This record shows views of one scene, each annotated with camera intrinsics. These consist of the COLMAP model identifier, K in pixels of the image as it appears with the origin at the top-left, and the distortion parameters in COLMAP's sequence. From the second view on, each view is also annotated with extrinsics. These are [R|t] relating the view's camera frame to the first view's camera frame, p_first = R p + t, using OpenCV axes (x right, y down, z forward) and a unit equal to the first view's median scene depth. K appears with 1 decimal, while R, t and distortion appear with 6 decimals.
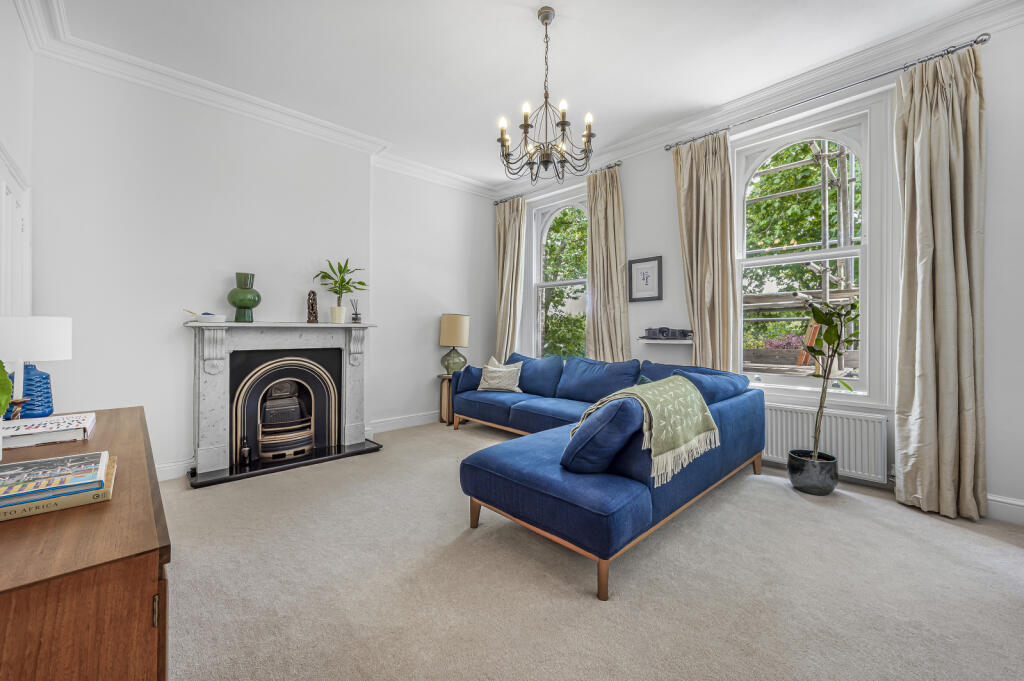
lens RADIAL K [[400.6, 0, 510.2], [0, 400.6, 329.8], [0, 0, 1]] dist [-0.002710, -0.000763]
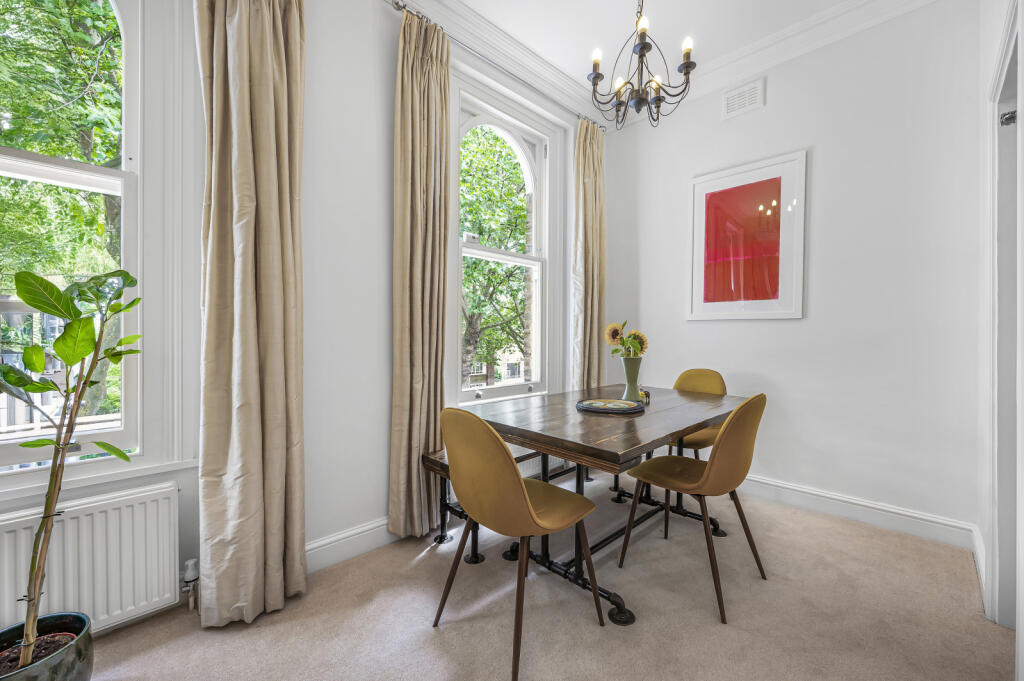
lens RADIAL K [[400.6, 0, 508.4], [0, 400.6, 341.0], [0, 0, 1]] dist [-0.002710, -0.000763]
pose [[0.011077, -0.015346, 0.999821, 0.389769], [-0.010402, 0.999826, 0.015462, 0.000219], [-0.999885, -0.010572, 0.010915, 0.542354]]
